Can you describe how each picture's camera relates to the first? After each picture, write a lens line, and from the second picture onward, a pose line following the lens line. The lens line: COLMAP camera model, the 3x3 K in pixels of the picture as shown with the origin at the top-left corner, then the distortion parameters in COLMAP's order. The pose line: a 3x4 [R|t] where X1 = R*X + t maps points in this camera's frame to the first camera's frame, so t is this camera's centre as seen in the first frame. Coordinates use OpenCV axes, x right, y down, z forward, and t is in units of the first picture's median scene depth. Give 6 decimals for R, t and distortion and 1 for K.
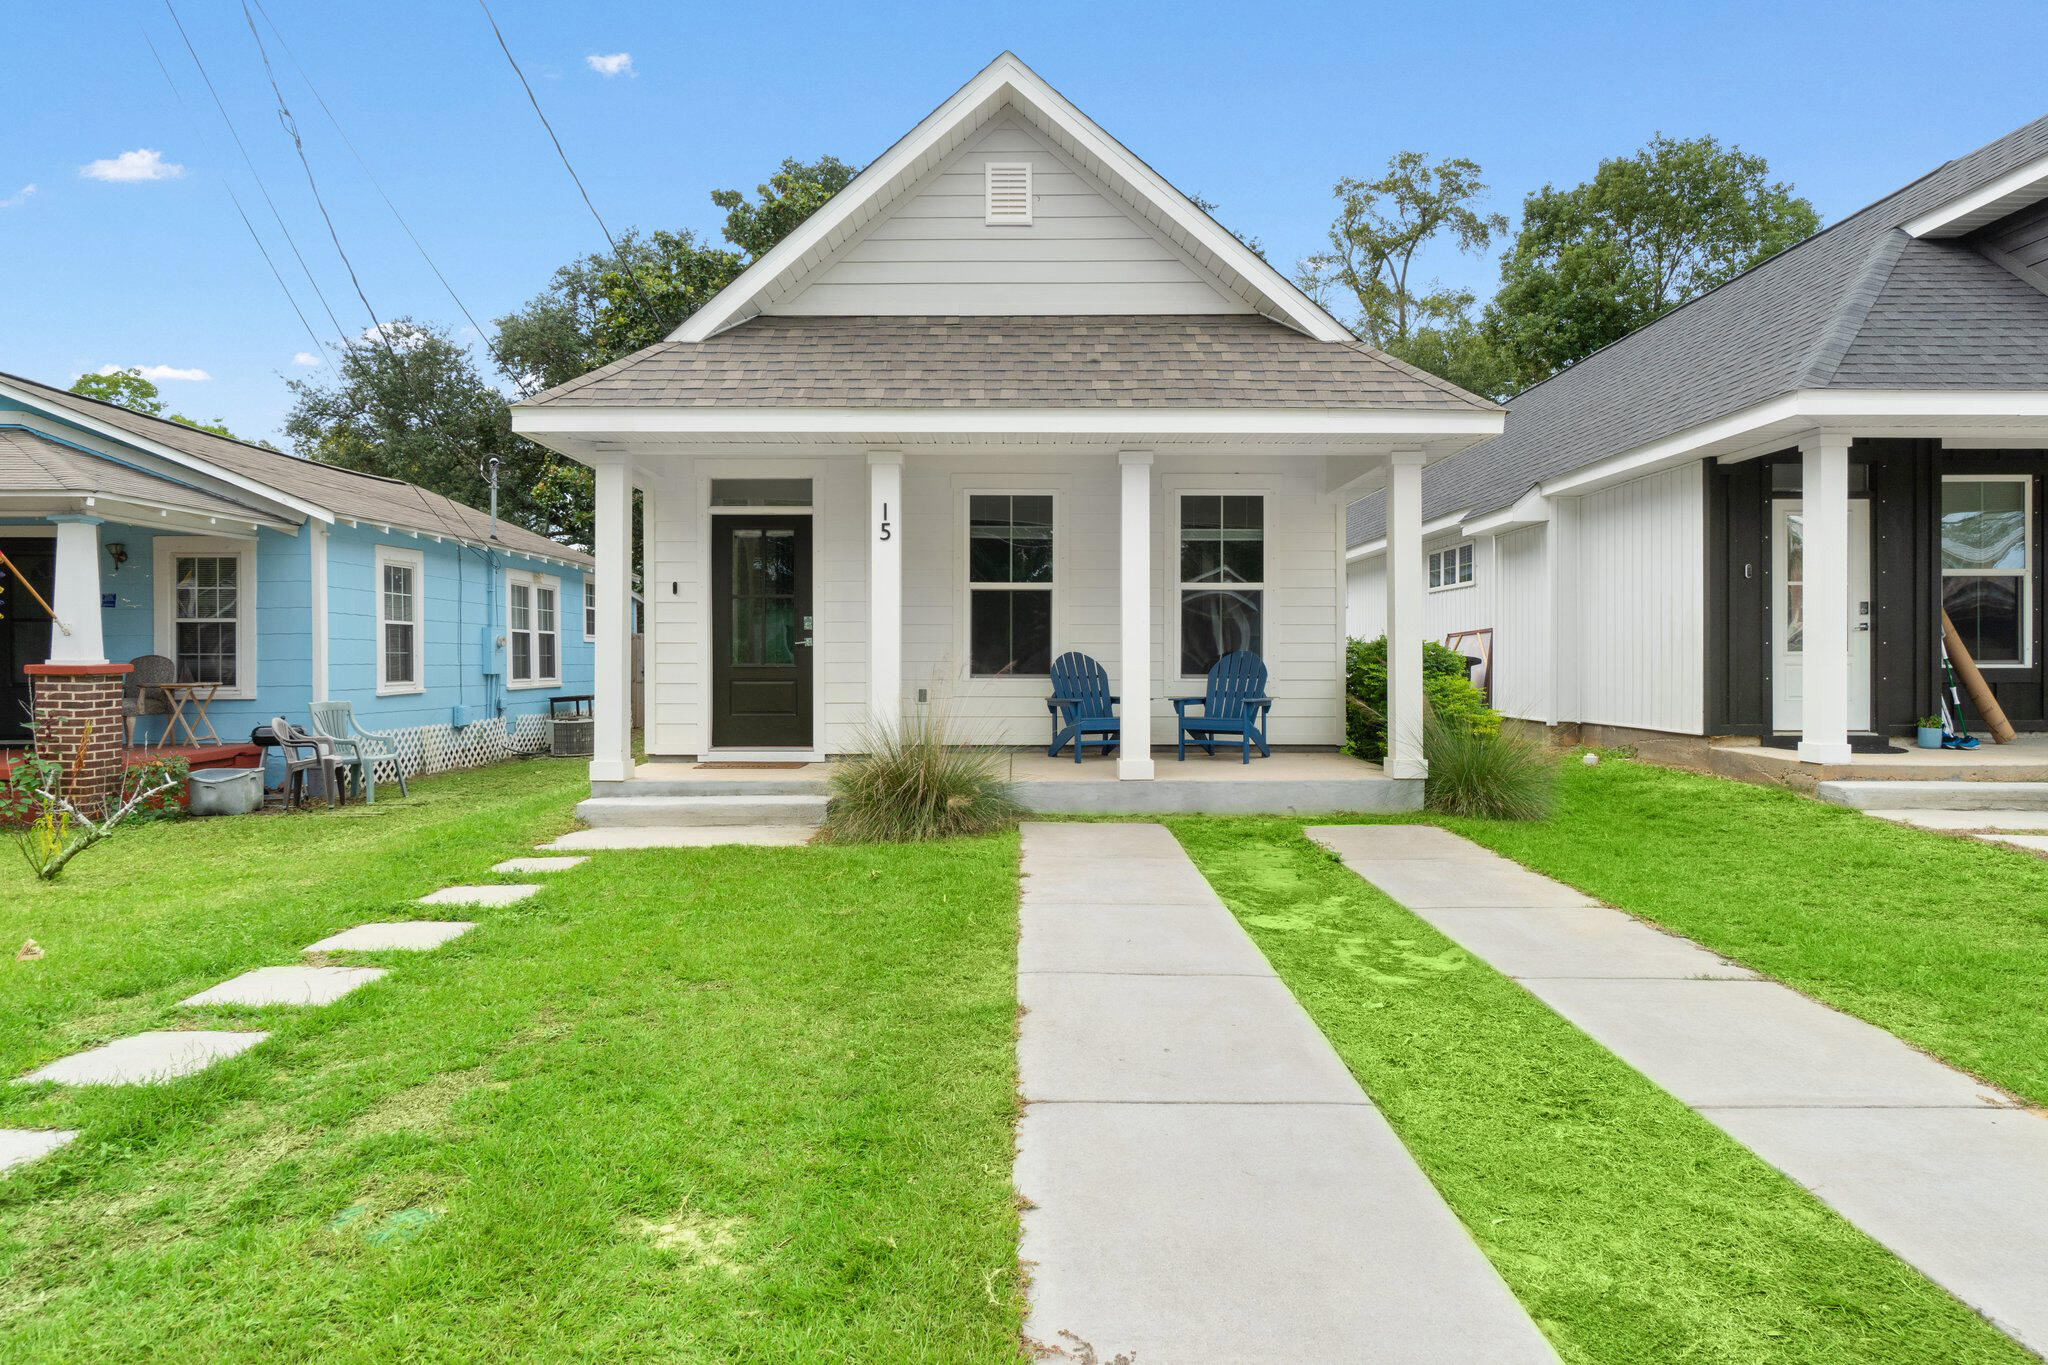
lens RADIAL K [[1207.5, 0, 1024.0], [0, 1207.5, 682.5], [0, 0, 1]] dist [-0.001238, -0.000545]
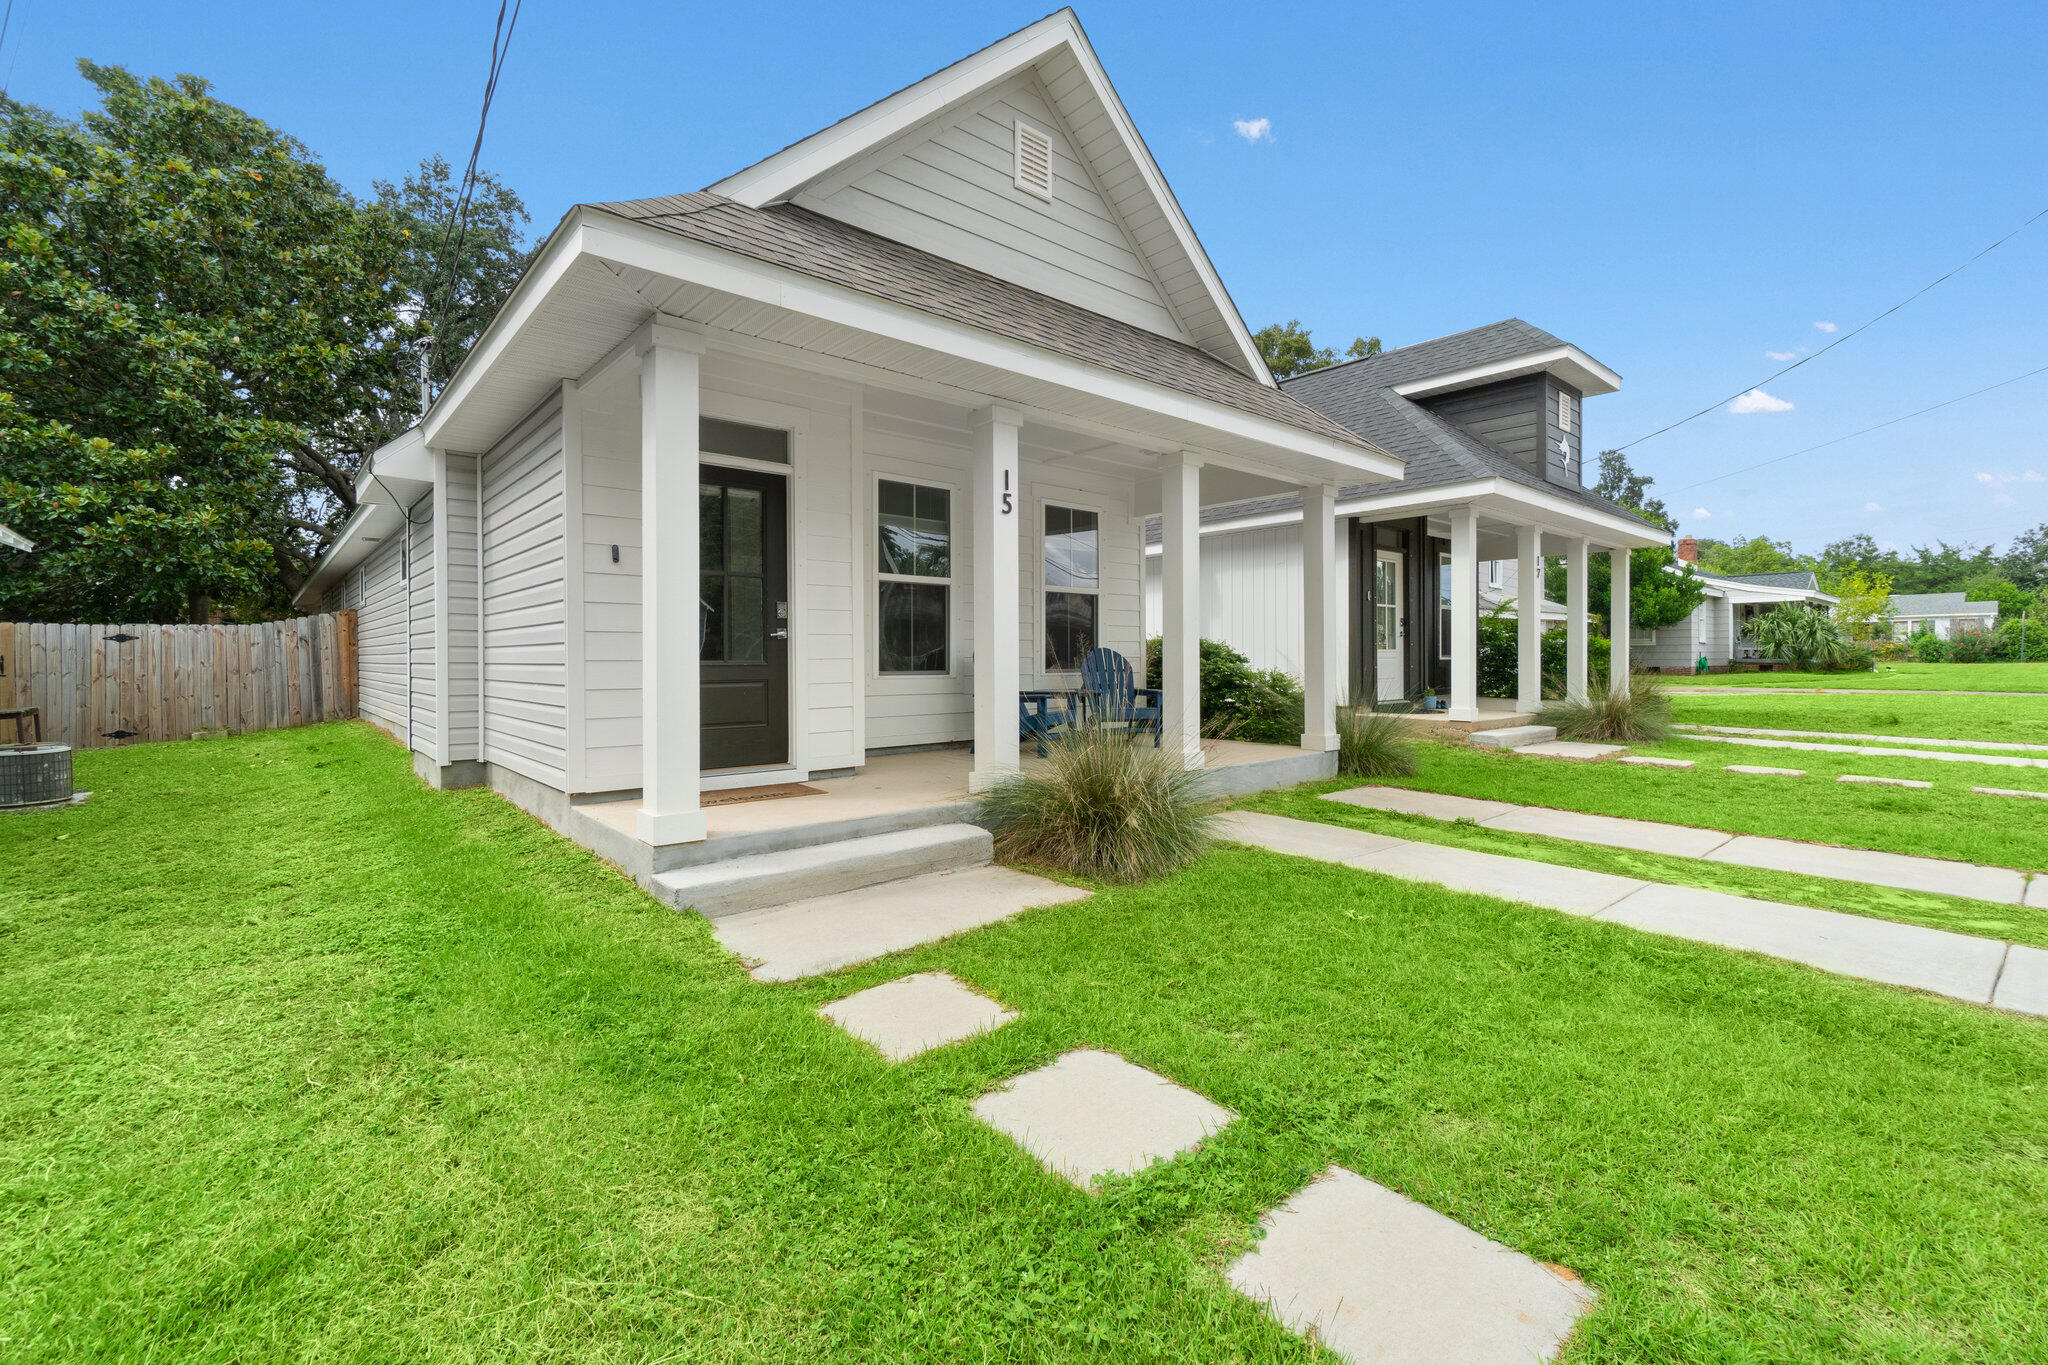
lens RADIAL K [[897.2, 0, 1018.9], [0, 897.2, 664.2], [0, 0, 1]] dist [-0.003834, 0.000014]
pose [[0.755556, -0.008346, 0.655031, -0.453768], [0.018914, 0.999780, -0.009078, -0.005210], [-0.654812, 0.019248, 0.755547, 0.453747]]
